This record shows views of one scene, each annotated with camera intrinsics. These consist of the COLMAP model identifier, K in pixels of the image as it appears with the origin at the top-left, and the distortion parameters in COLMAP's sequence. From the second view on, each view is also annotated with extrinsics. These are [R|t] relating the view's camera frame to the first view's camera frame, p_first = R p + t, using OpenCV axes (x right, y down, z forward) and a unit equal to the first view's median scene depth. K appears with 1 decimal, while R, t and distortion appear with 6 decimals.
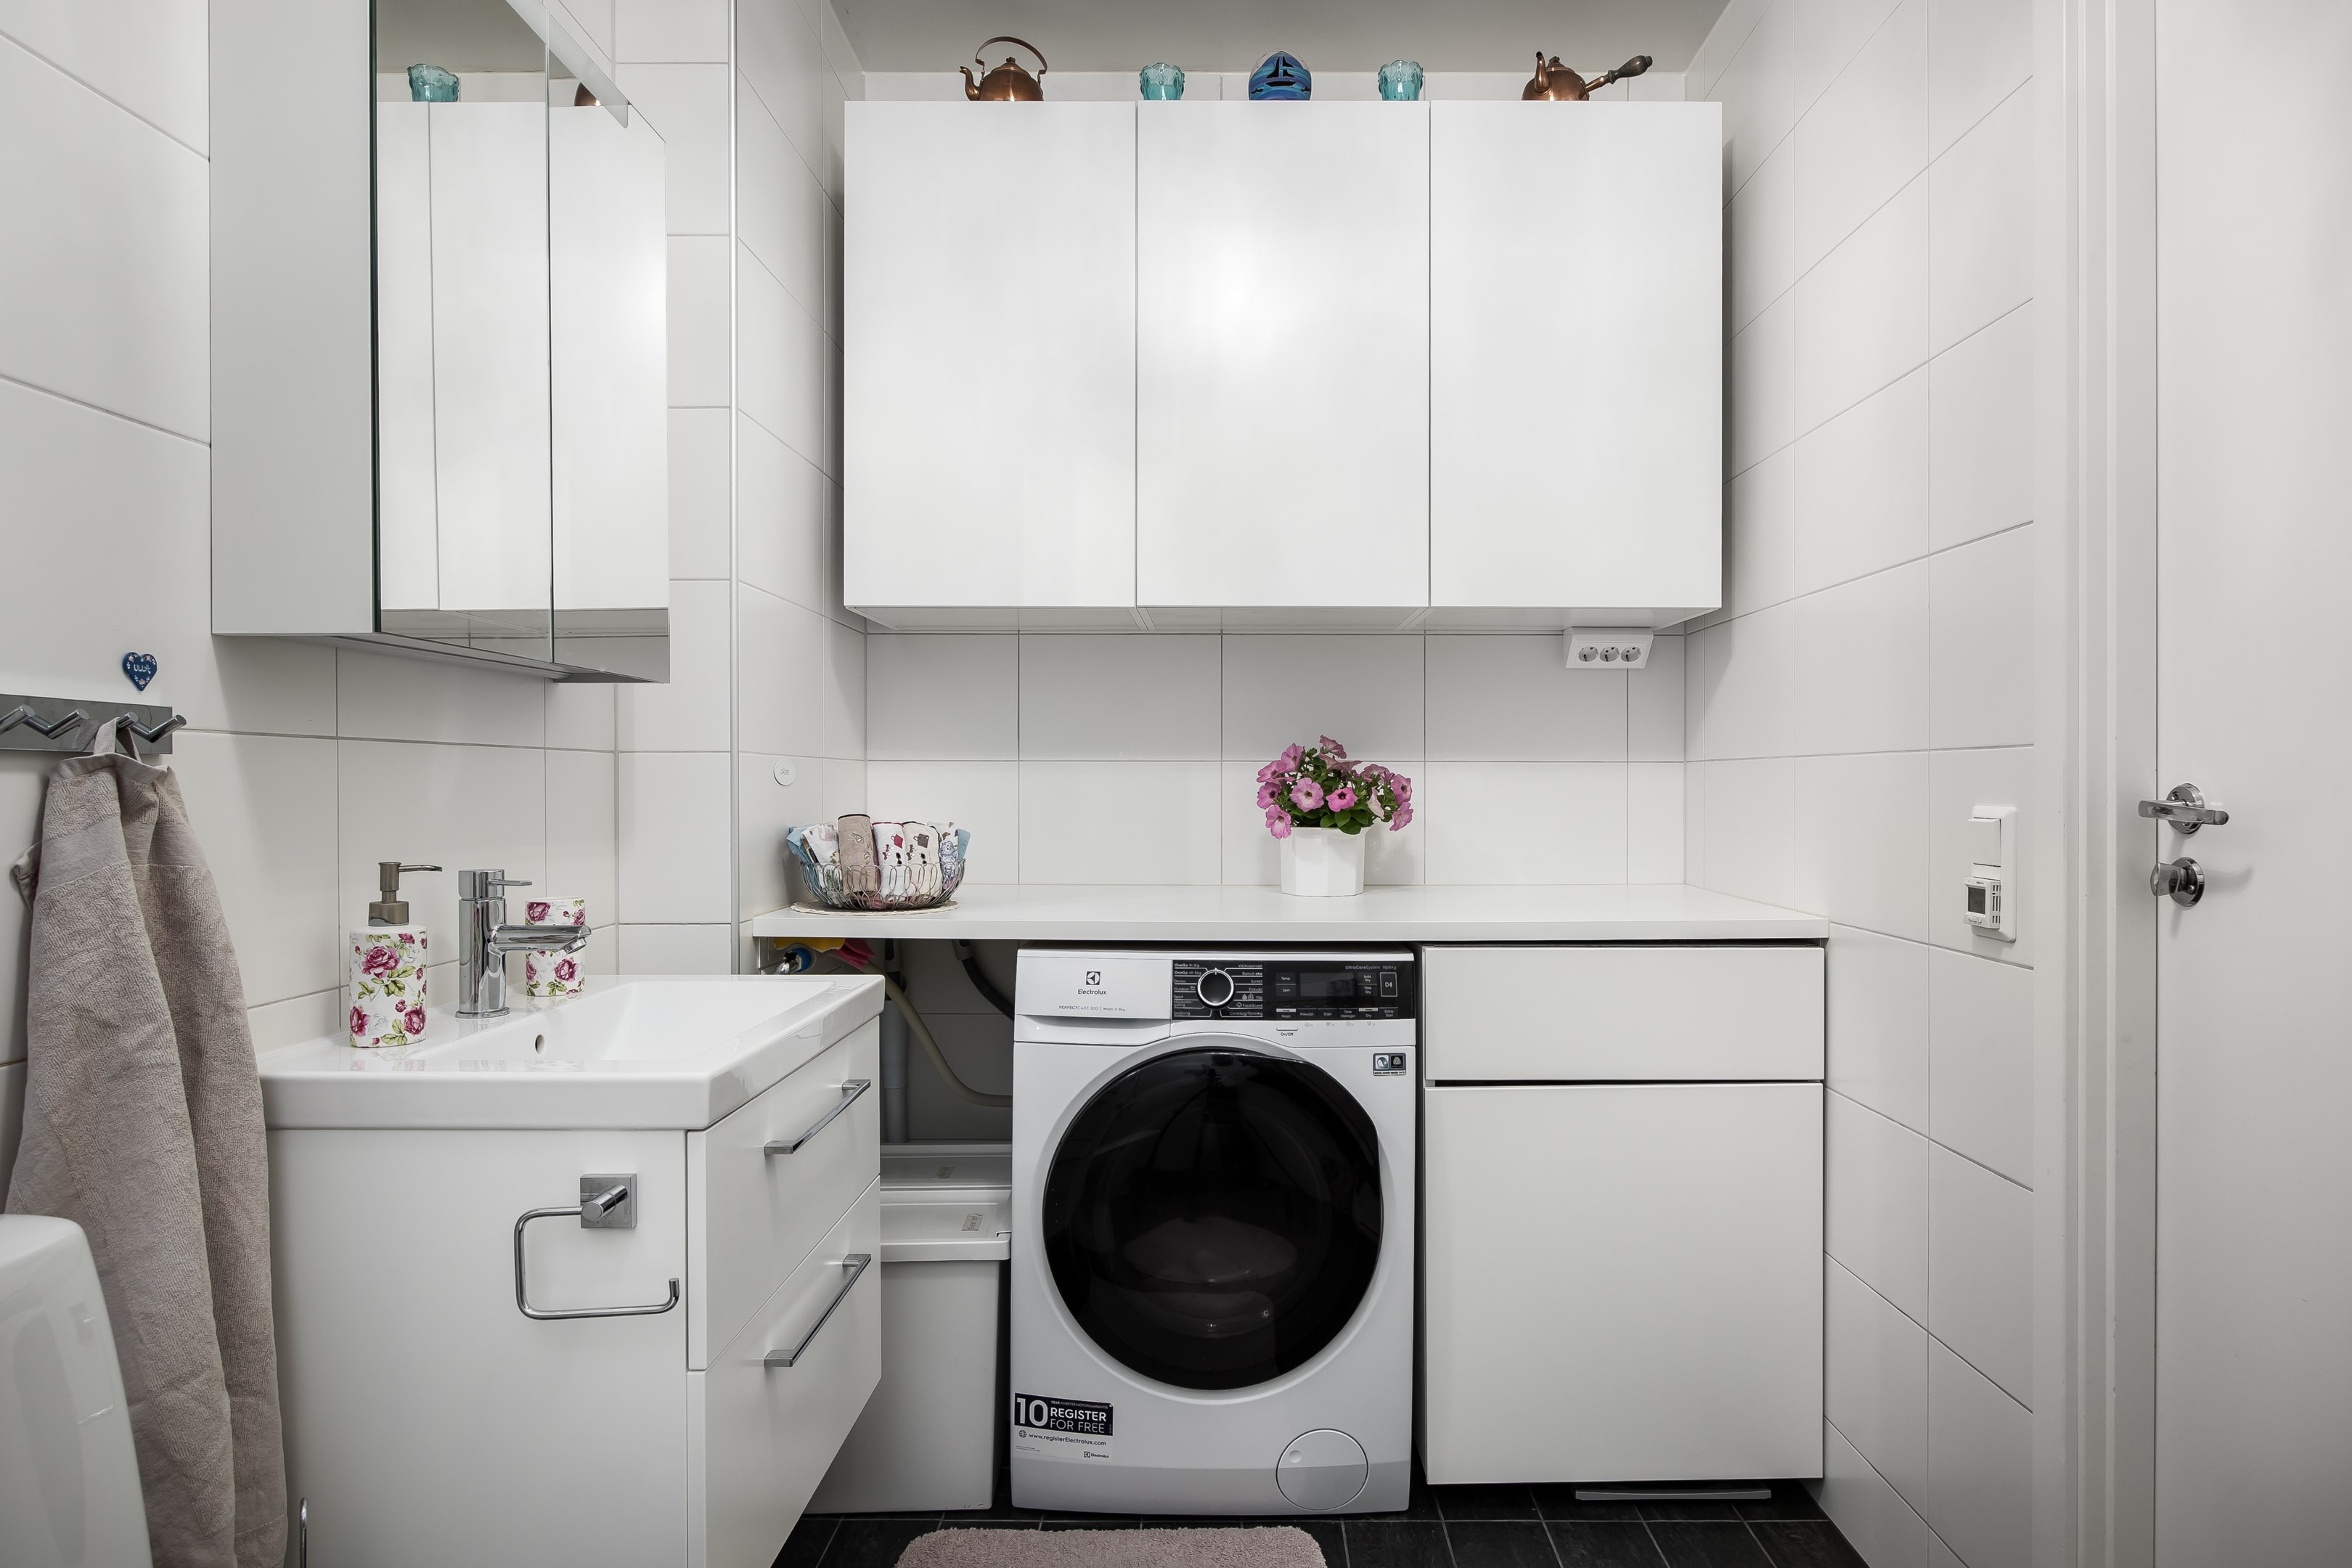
lens RADIAL K [[1323.8, 0, 1184.8], [0, 1323.8, 790.0], [0, 0, 1]] dist [-0.000963, 0.000083]
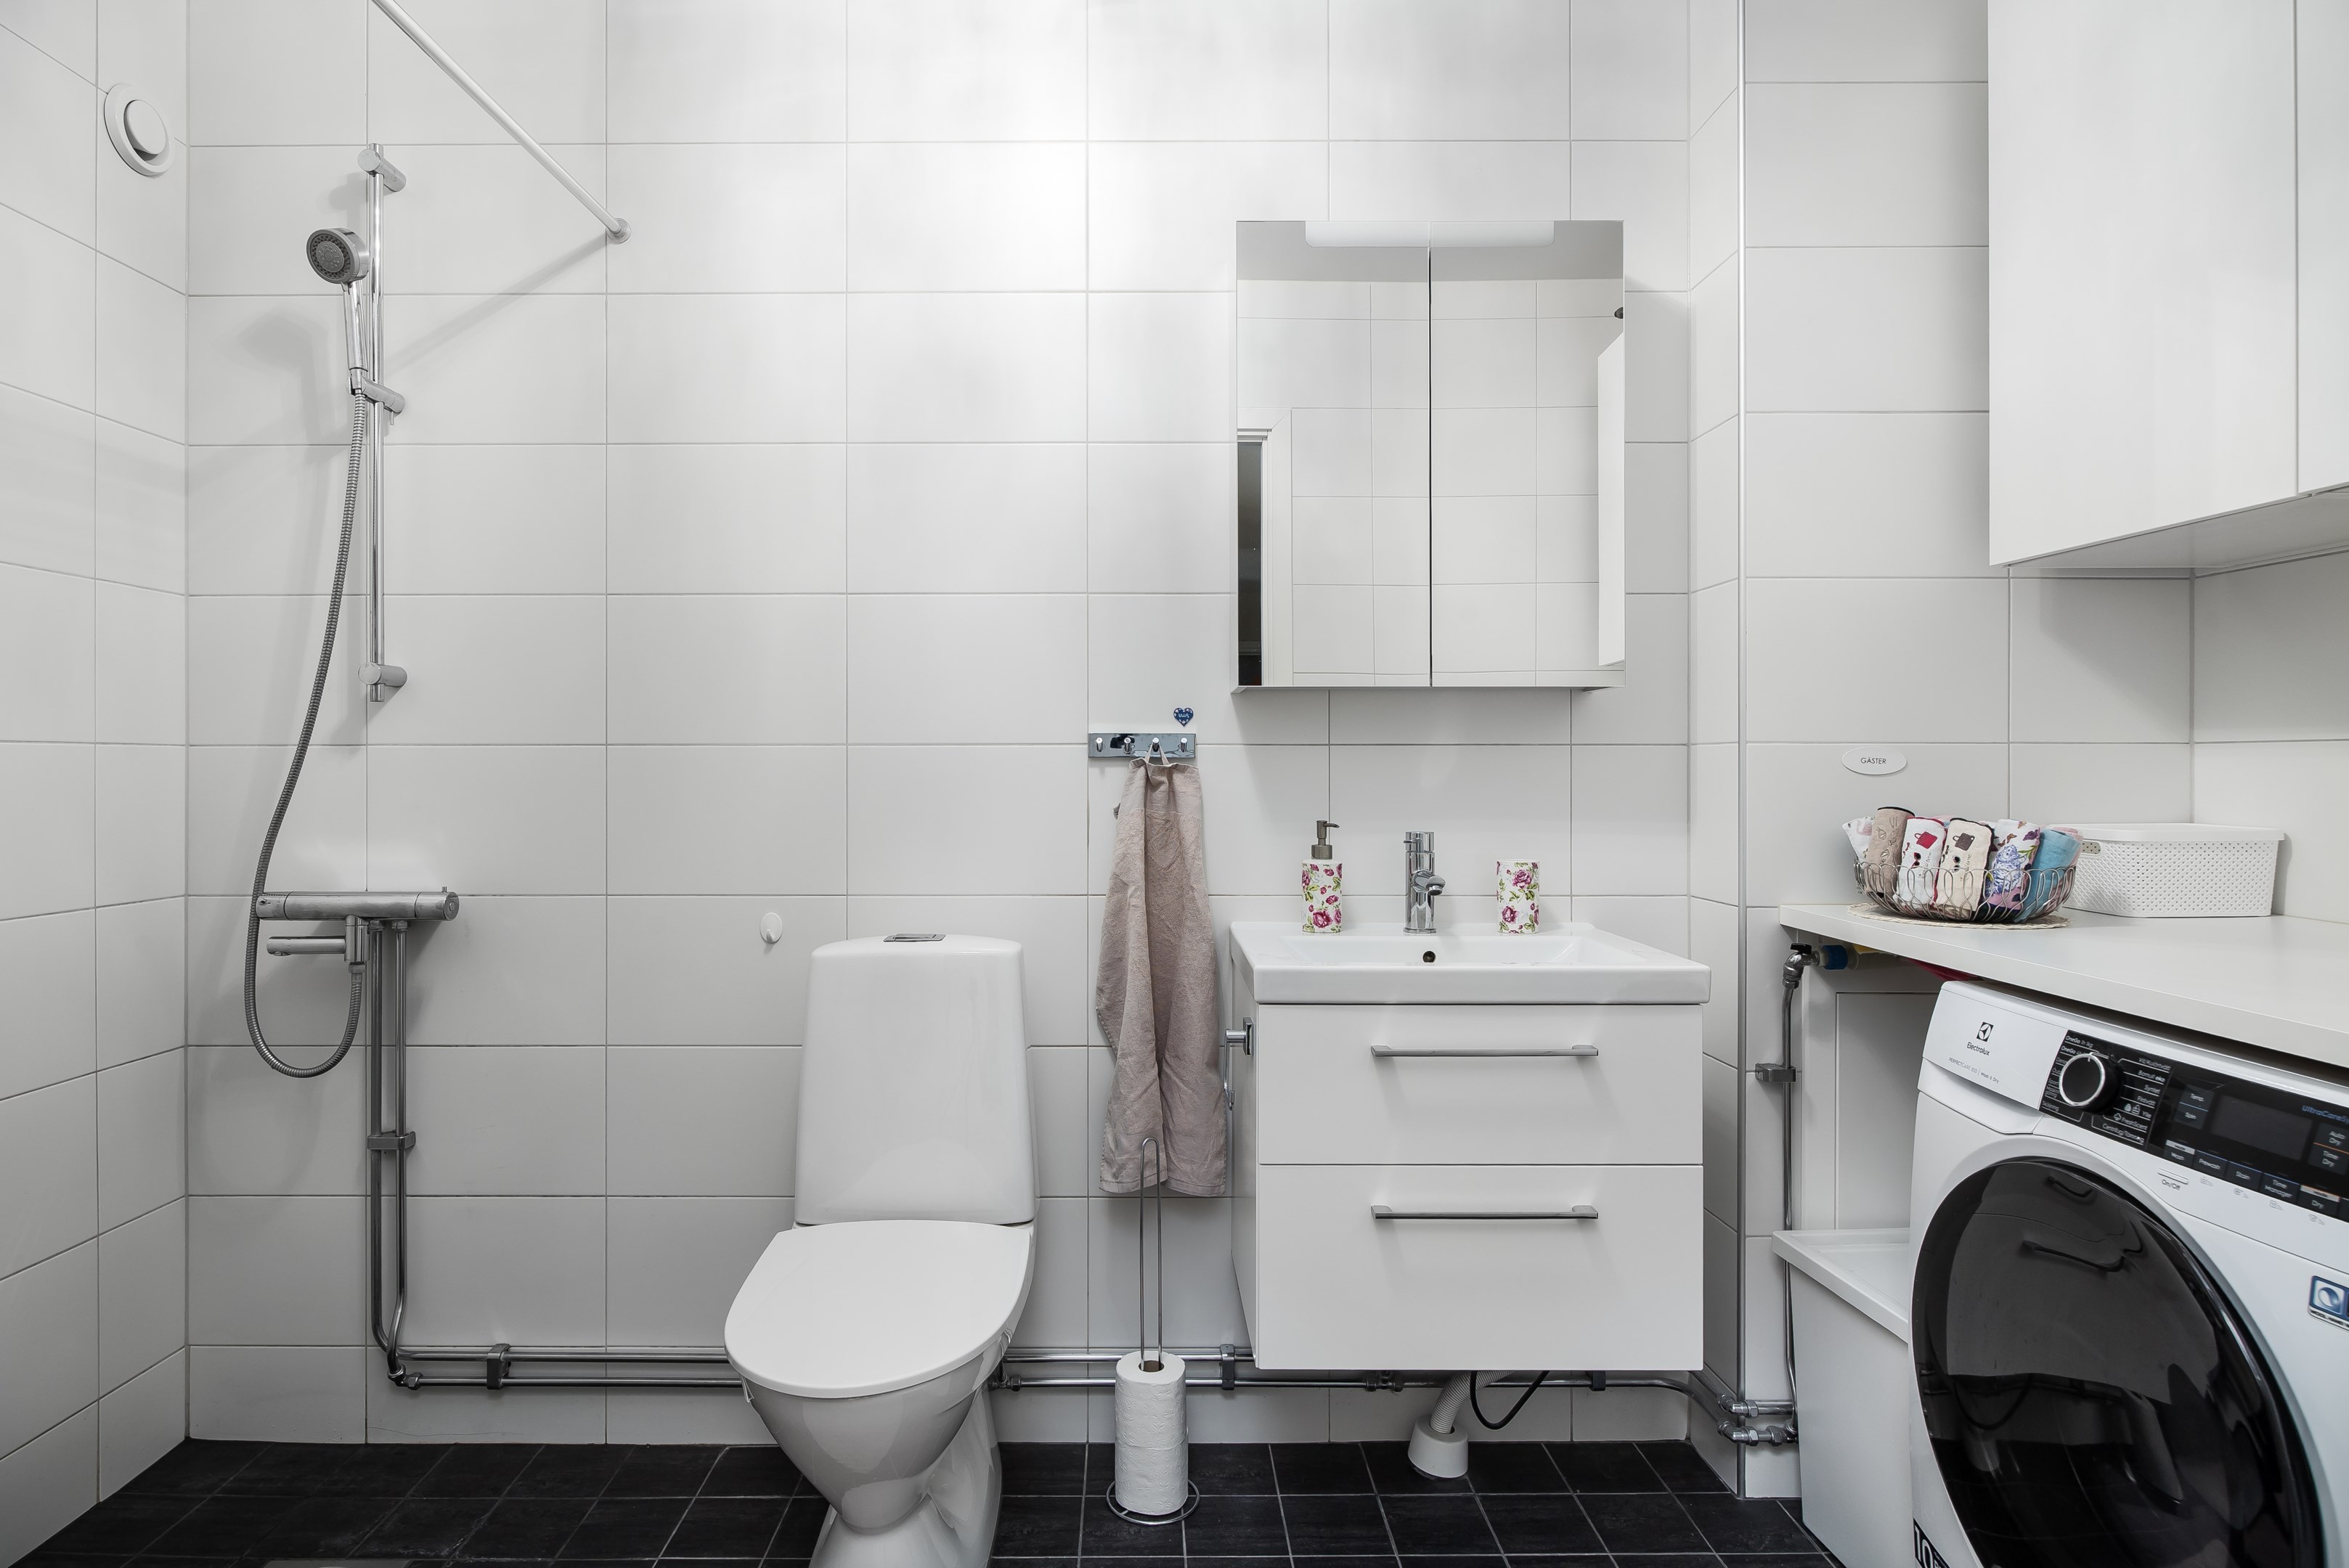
lens RADIAL K [[1321.9, 0, 1177.2], [0, 1321.9, 775.2], [0, 0, 1]] dist [-0.000963, 0.000083]
pose [[0.009492, 0.003298, -0.999950, 0.681887], [-0.005823, 0.999978, 0.003243, -0.003915], [0.999938, 0.005792, 0.009511, 0.534198]]
